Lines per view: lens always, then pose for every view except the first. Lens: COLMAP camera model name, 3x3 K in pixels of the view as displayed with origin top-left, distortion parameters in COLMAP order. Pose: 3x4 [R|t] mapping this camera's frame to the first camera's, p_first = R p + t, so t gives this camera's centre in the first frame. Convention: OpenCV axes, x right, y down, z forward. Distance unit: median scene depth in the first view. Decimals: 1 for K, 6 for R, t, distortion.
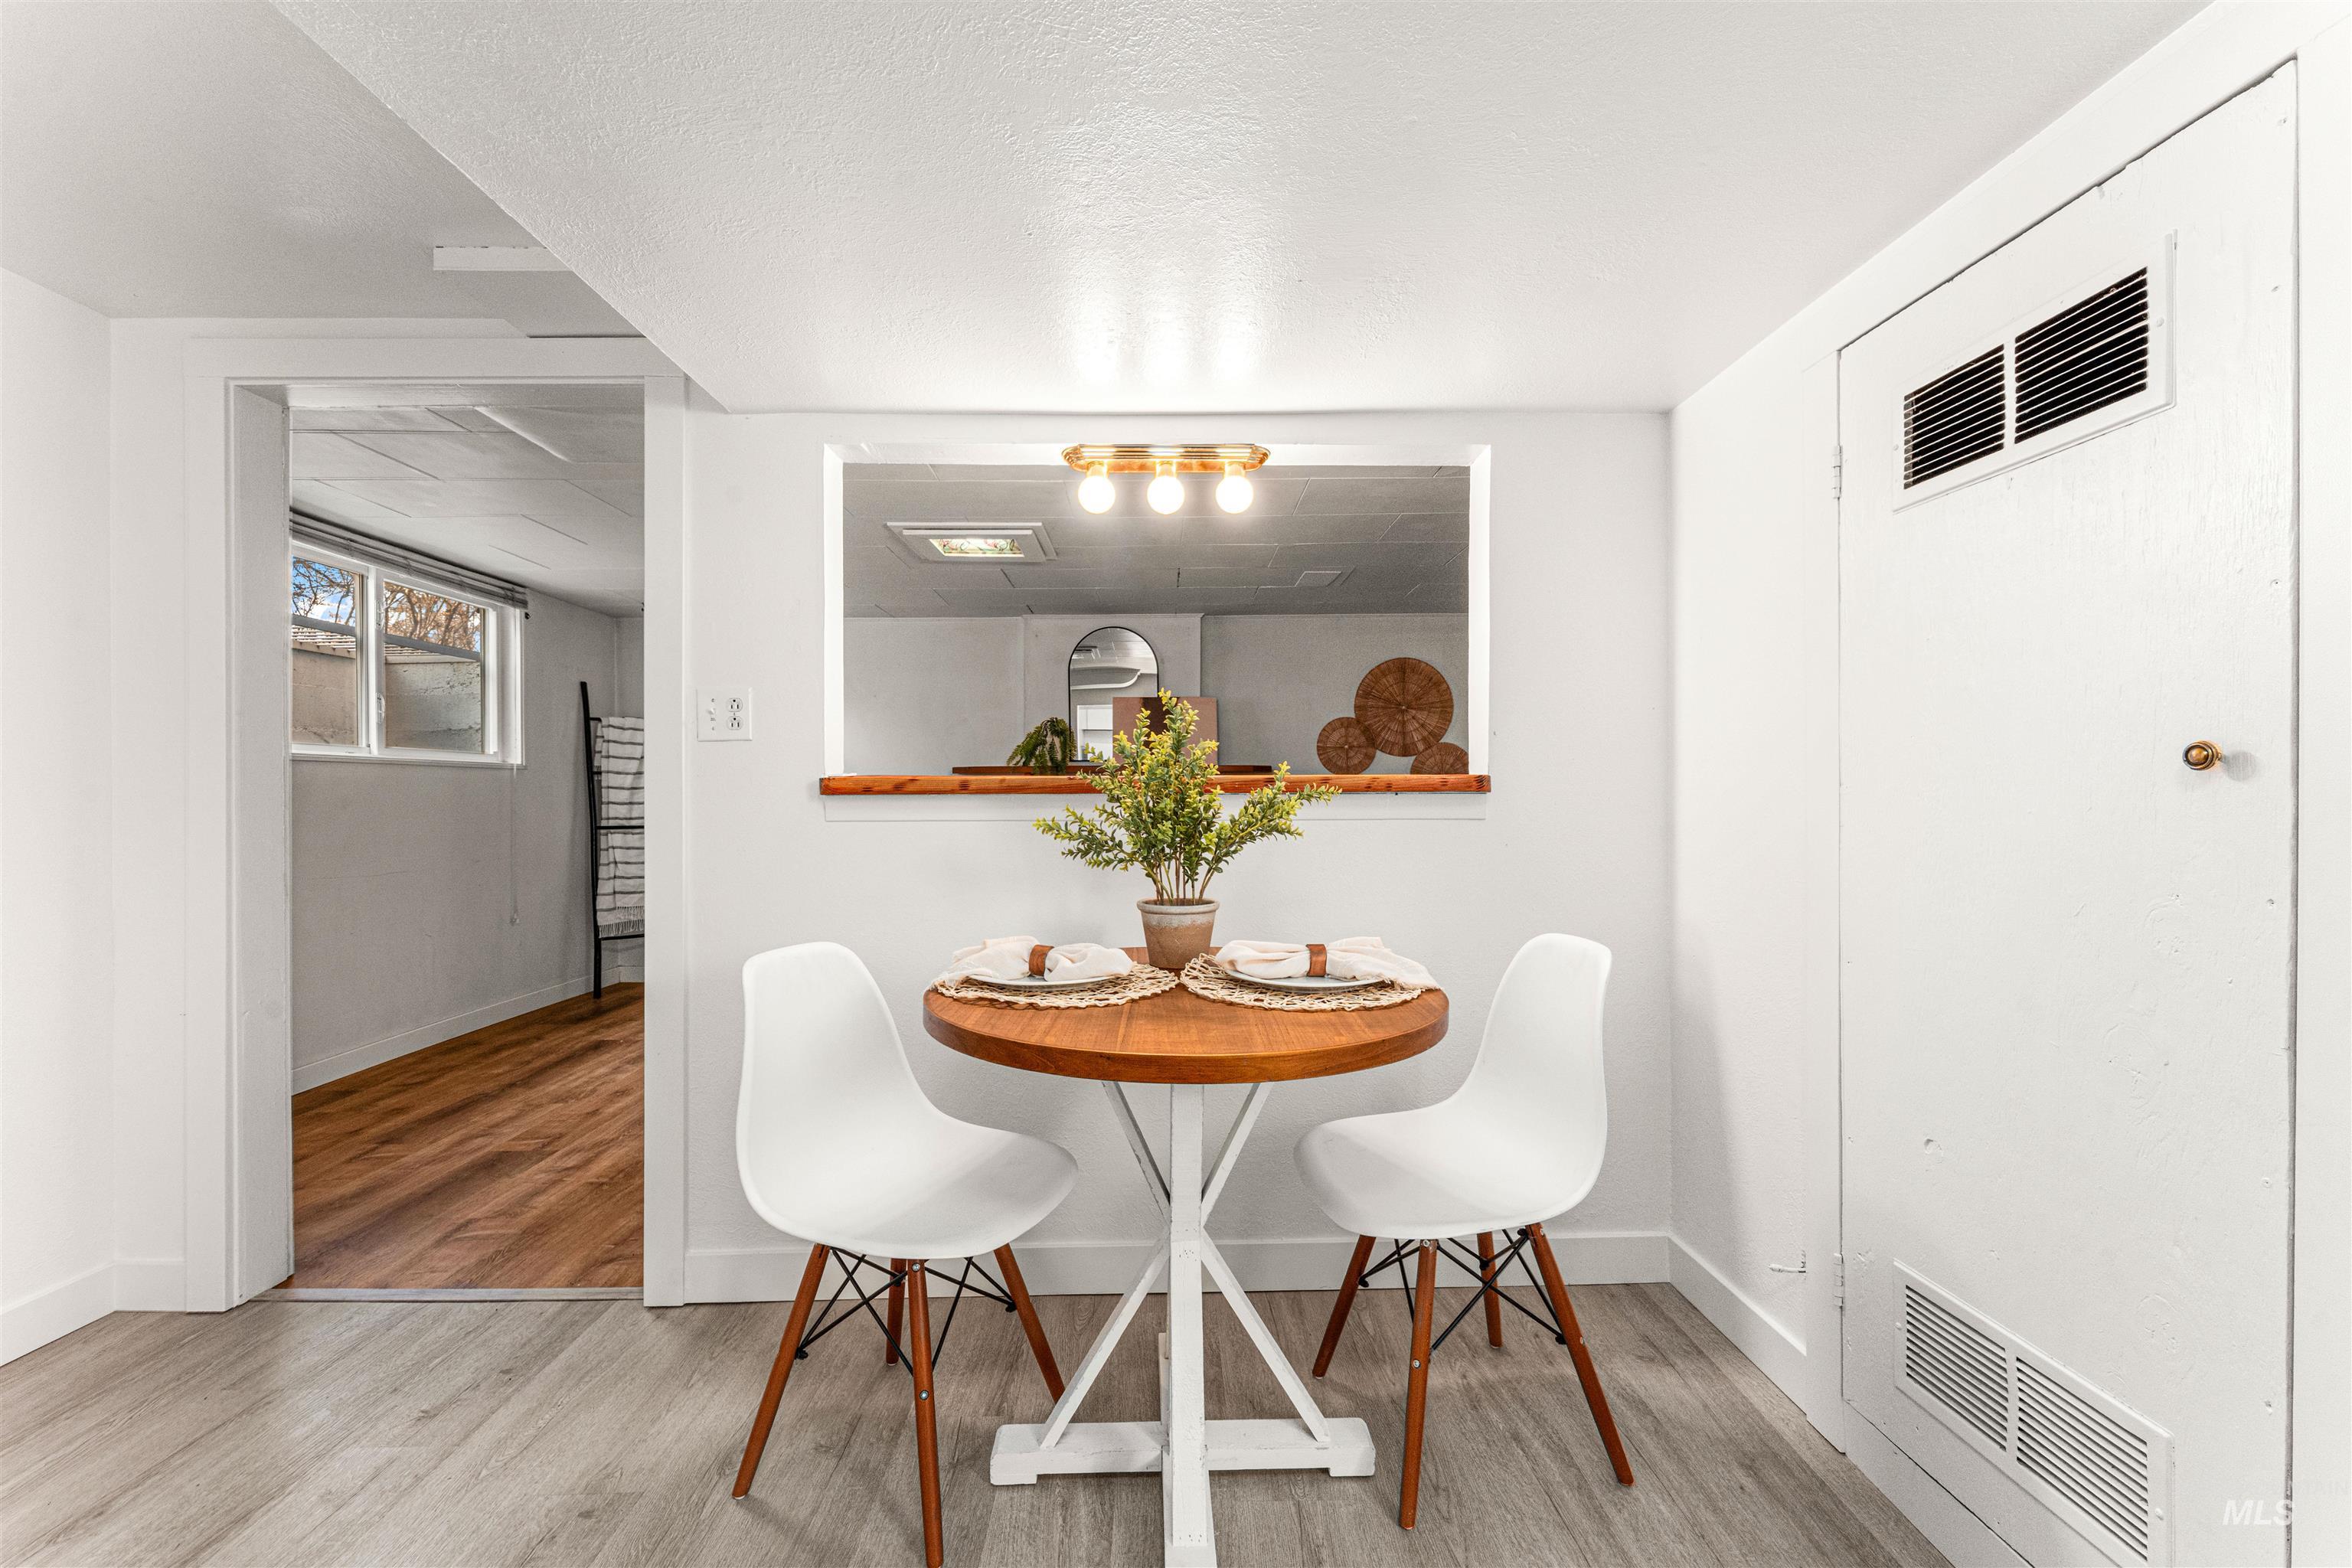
lens RADIAL K [[954.5, 0, 1179.4], [0, 954.5, 802.0], [0, 0, 1]] dist [0.003883, -0.001180]
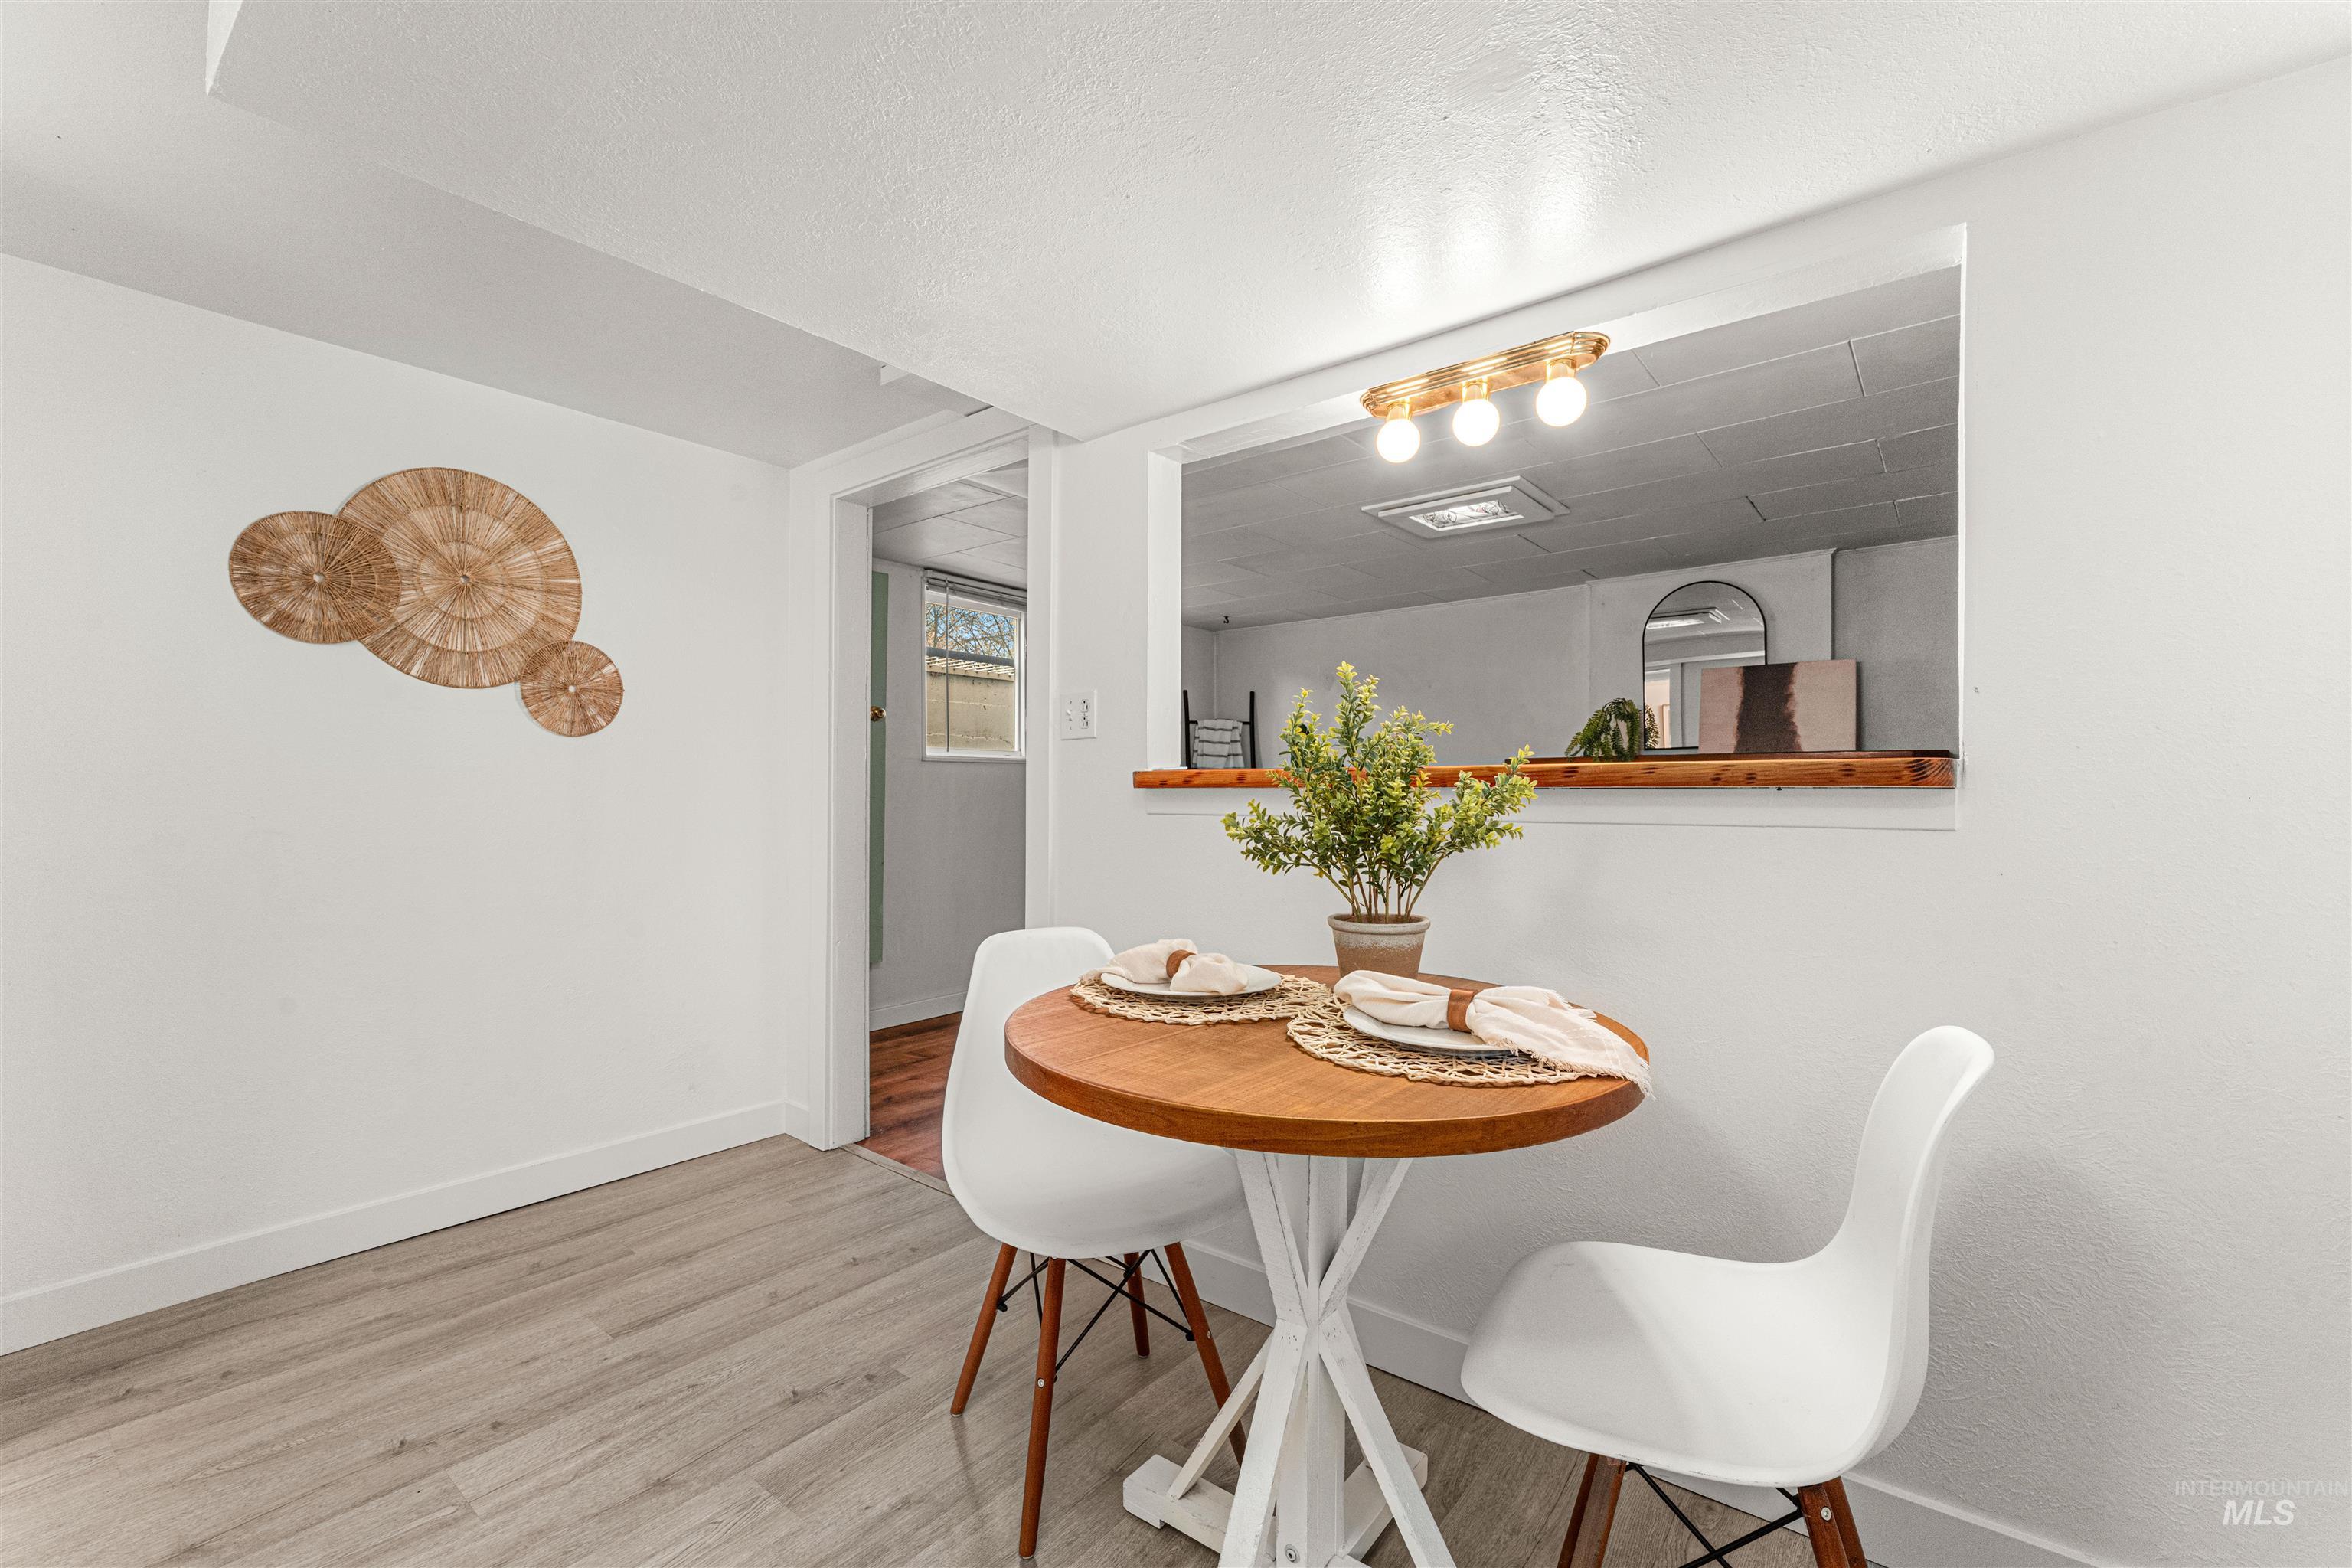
lens RADIAL K [[1002.1, 0, 1186.4], [0, 1002.1, 788.7], [0, 0, 1]] dist [-0.004203, 0.001414]
pose [[0.770198, 0.002154, -0.637802, 0.363547], [-0.007824, 0.999951, -0.006071, -0.000504], [0.637757, 0.009666, 0.770177, 0.194754]]
